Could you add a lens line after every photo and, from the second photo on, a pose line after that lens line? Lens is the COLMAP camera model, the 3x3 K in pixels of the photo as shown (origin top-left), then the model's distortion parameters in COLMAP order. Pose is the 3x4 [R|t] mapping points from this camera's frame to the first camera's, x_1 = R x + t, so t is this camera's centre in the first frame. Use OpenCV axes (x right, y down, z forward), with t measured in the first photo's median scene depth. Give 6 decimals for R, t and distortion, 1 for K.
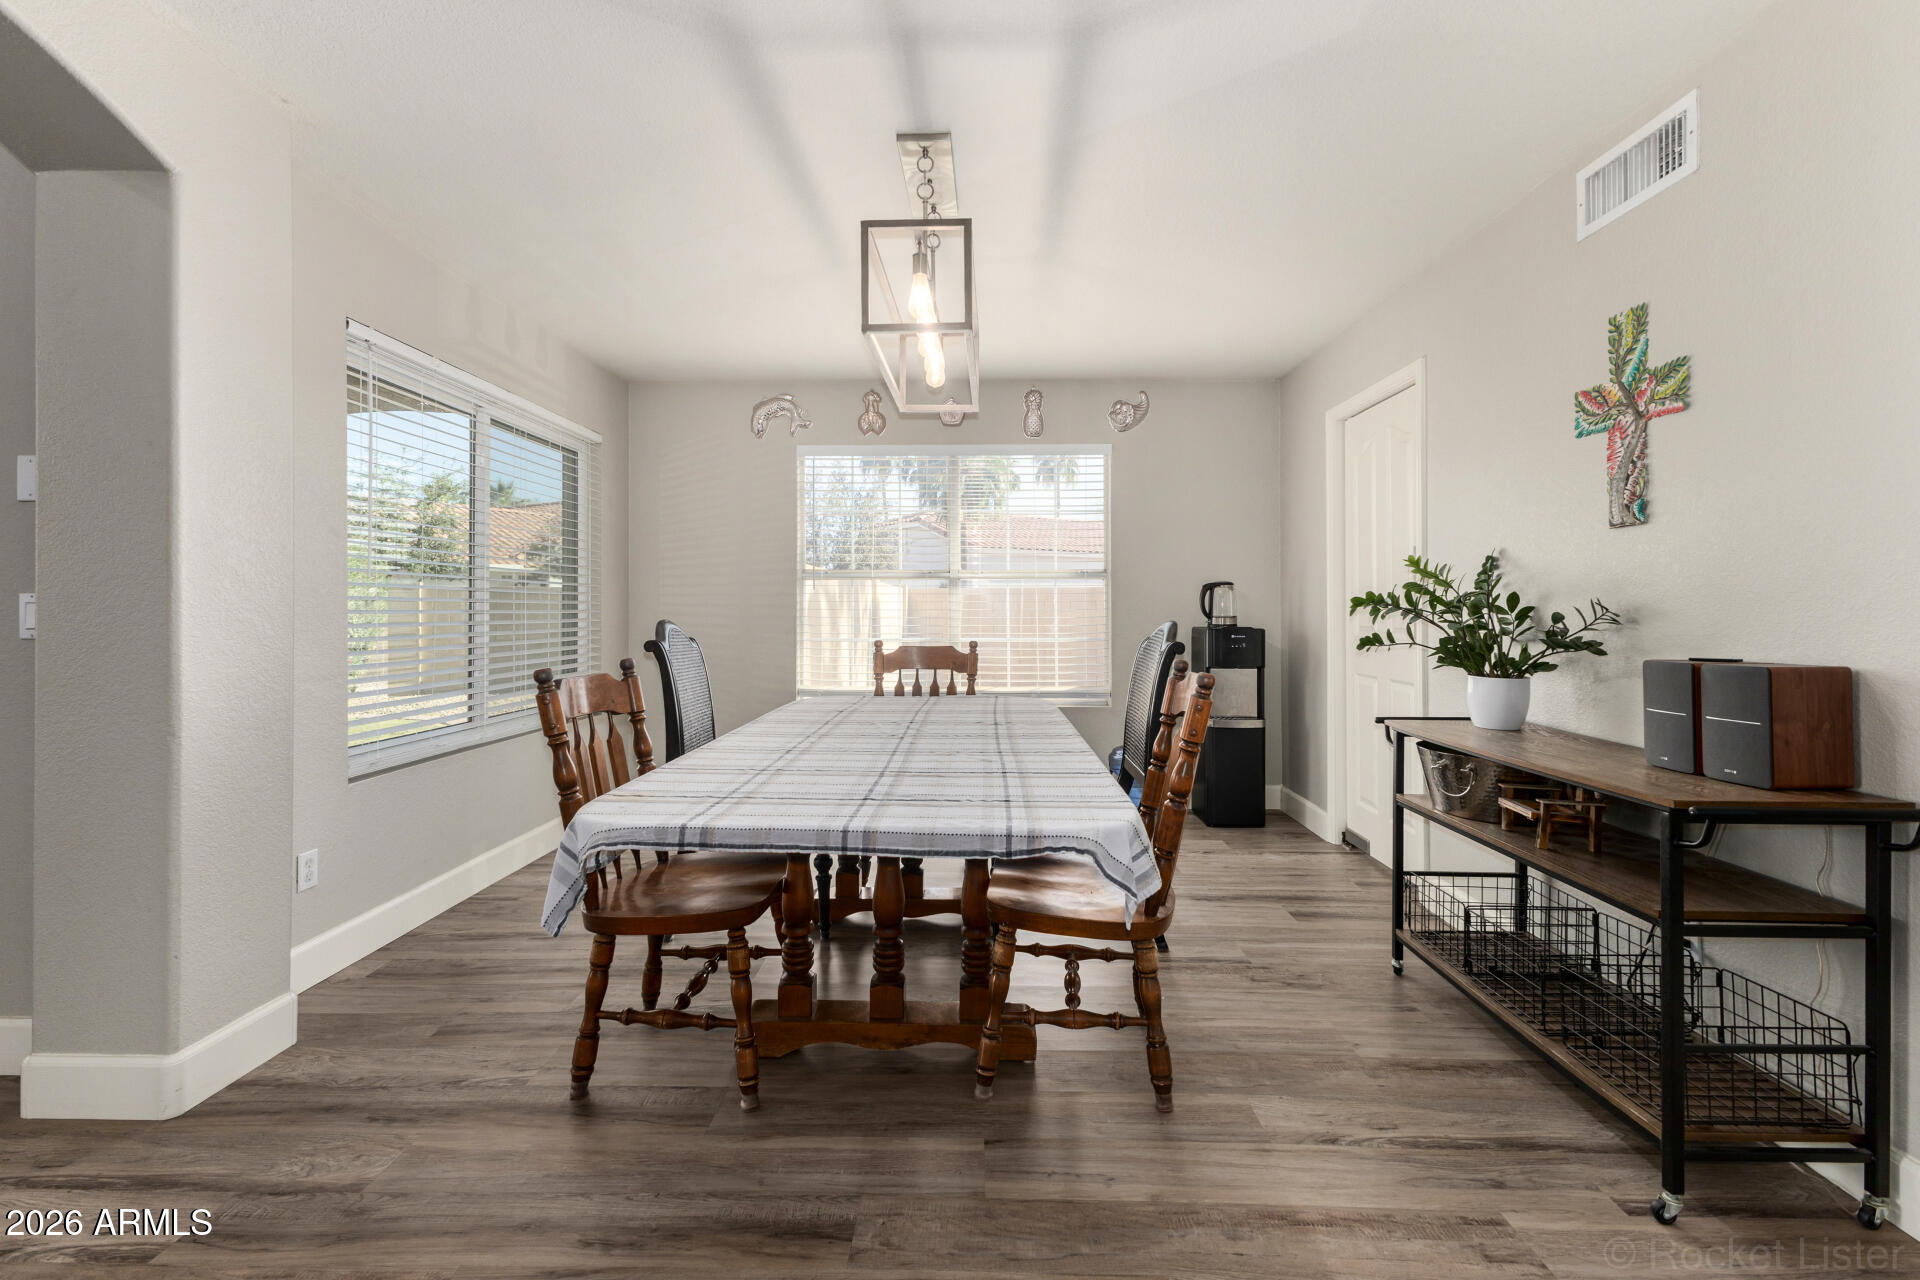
lens RADIAL K [[827.3, 0, 978.3], [0, 827.3, 596.8], [0, 0, 1]] dist [0.001719, -0.000944]
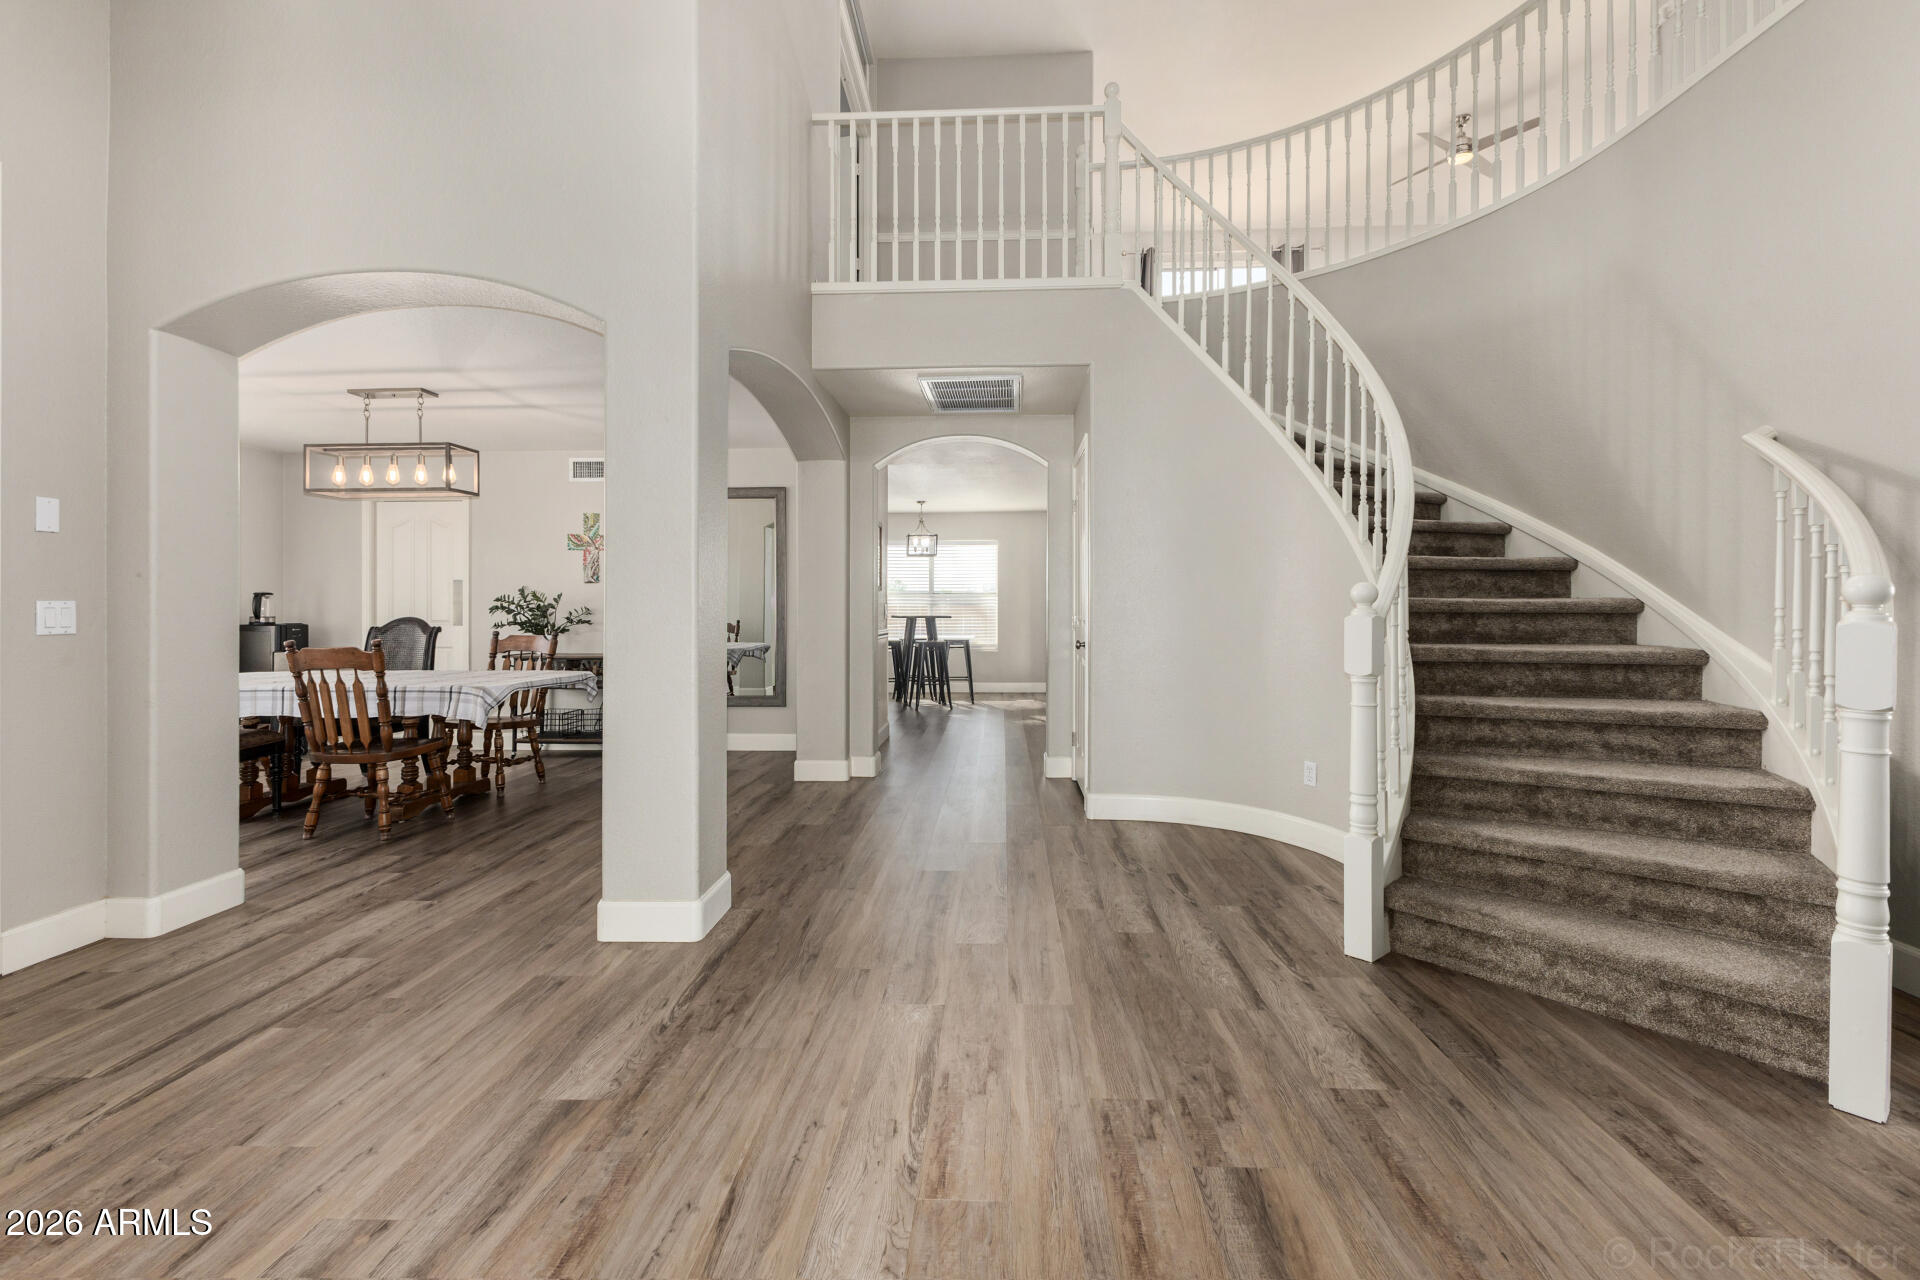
lens RADIAL K [[827.3, 0, 987.8], [0, 827.3, 609.1], [0, 0, 1]] dist [0.001719, -0.000944]
pose [[-0.004306, -0.004092, 0.999982, -2.217551], [-0.009333, 0.999948, 0.004052, -0.012643], [-0.999947, -0.009316, -0.004344, -0.454364]]
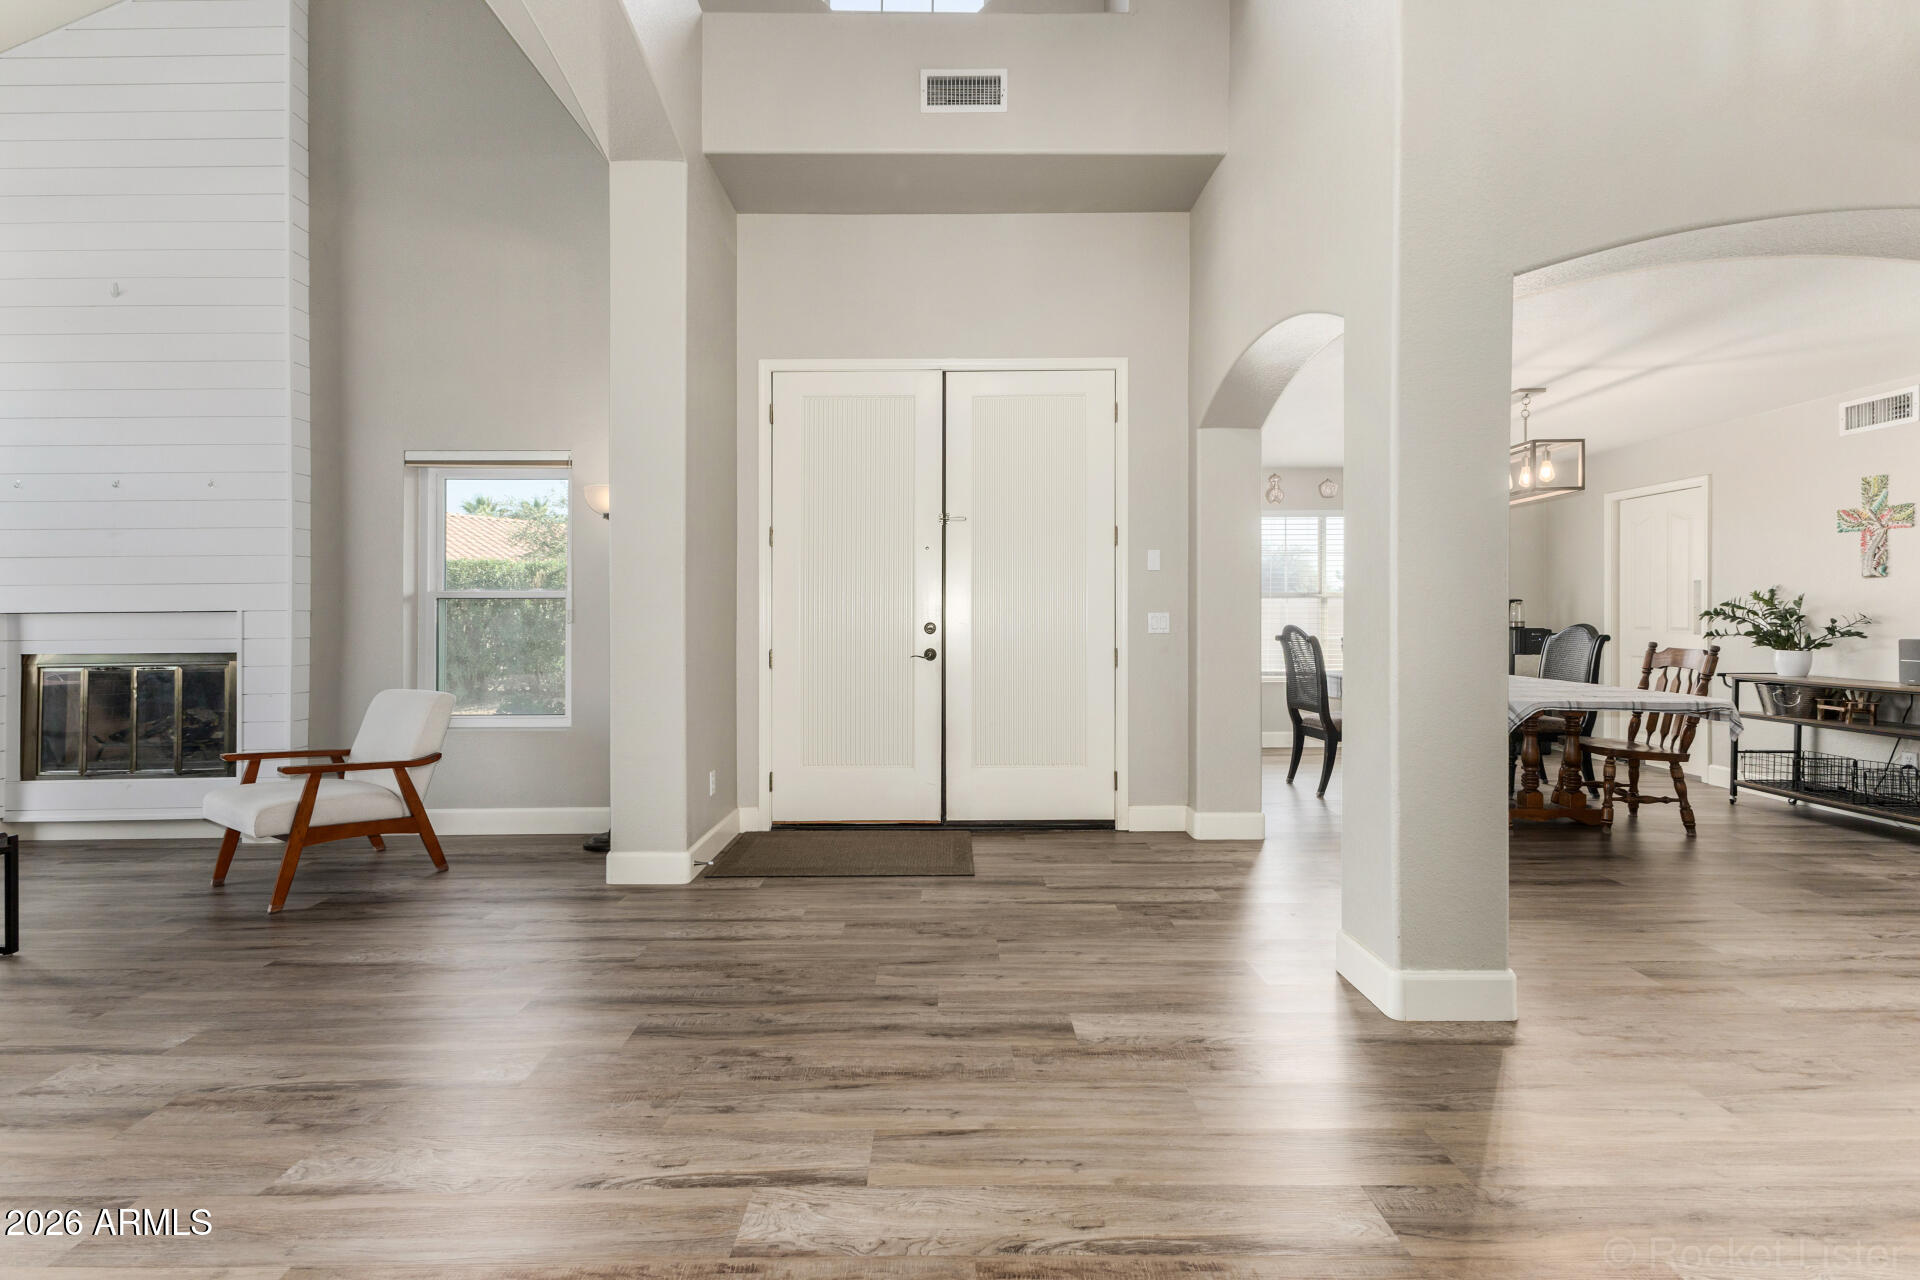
lens RADIAL K [[827.3, 0, 940.0], [0, 827.3, 615.3], [0, 0, 1]] dist [0.001719, -0.000944]
pose [[0.999571, -0.006853, 0.028465, -1.605102], [0.006496, 0.999899, 0.012614, -0.028490], [-0.028549, -0.012423, 0.999515, -1.015345]]
